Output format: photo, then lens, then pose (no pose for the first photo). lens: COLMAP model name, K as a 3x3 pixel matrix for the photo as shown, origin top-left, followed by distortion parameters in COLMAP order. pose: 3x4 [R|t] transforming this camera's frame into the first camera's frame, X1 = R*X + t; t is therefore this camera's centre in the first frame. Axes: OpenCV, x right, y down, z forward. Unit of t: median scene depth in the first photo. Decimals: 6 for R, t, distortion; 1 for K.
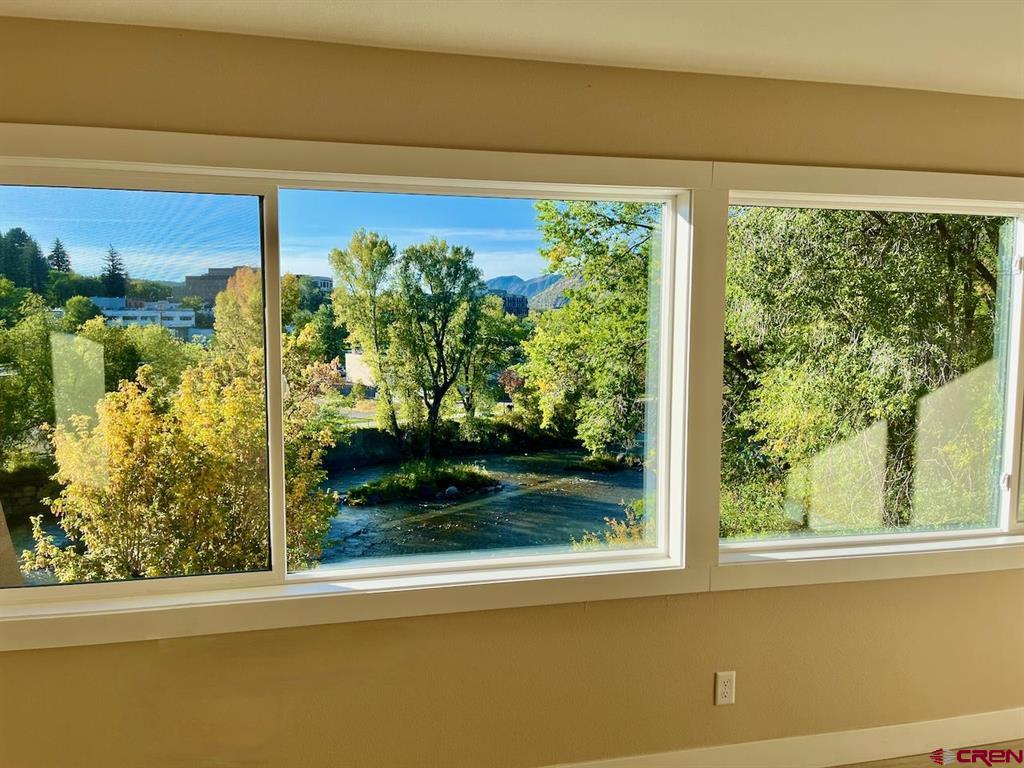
lens RADIAL K [[782.5, 0, 512.0], [0, 782.5, 384.0], [0, 0, 1]] dist [0.093146, -0.134910]
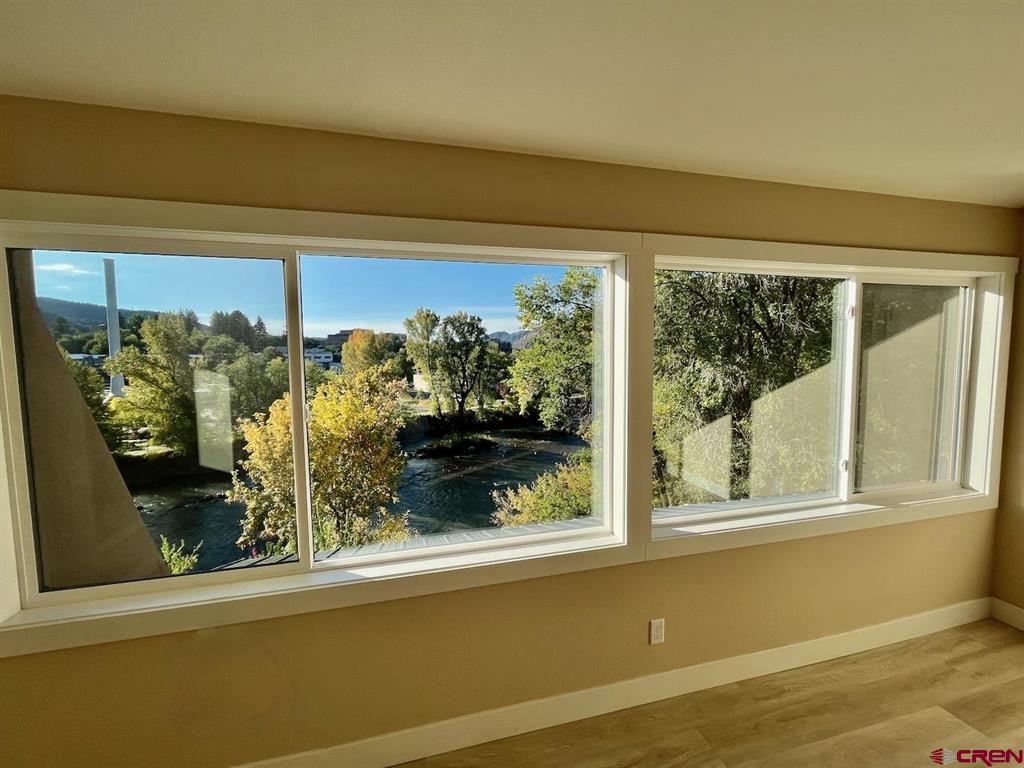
lens RADIAL K [[418.4, 0, 512.0], [0, 418.4, 384.0], [0, 0, 1]] dist [-0.000905, -0.000048]
pose [[0.999677, -0.016741, 0.019101, 0.001987], [0.016977, 0.999781, -0.012222, -0.002767], [-0.018892, 0.012542, 0.999743, 0.032629]]
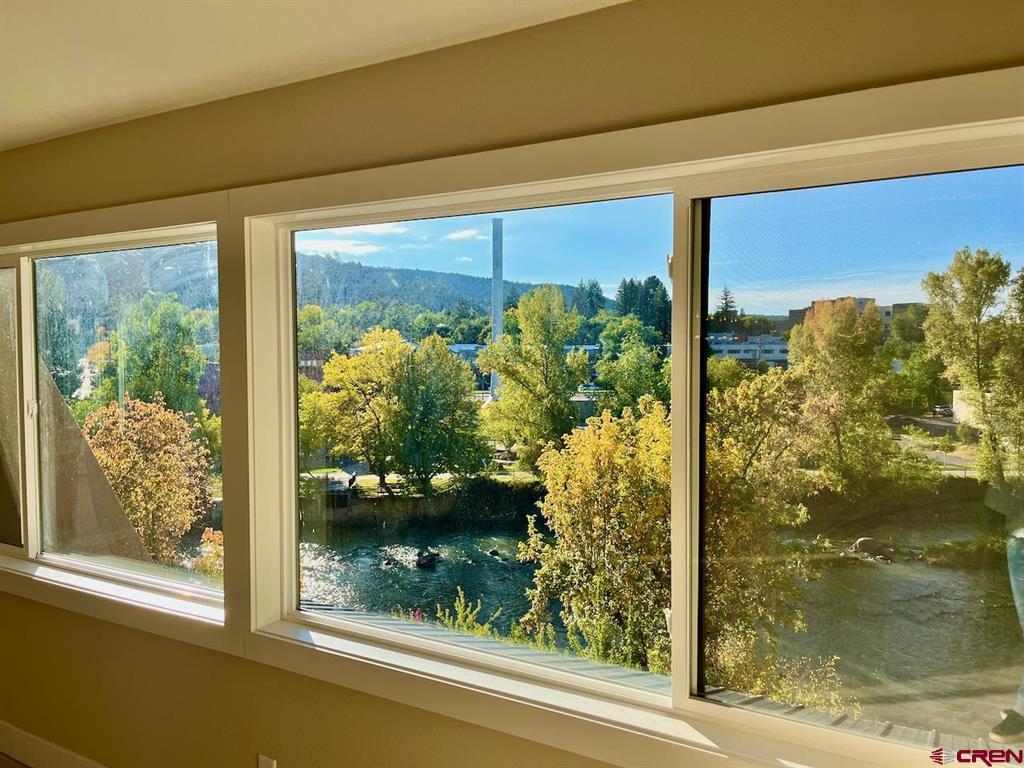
lens RADIAL K [[782.5, 0, 512.0], [0, 782.5, 384.0], [0, 0, 1]] dist [0.093146, -0.134910]
pose [[0.723716, 0.024058, -0.689679, 0.115373], [-0.052265, 0.998433, -0.020016, -0.005135], [0.688116, 0.050532, 0.723839, 0.056922]]
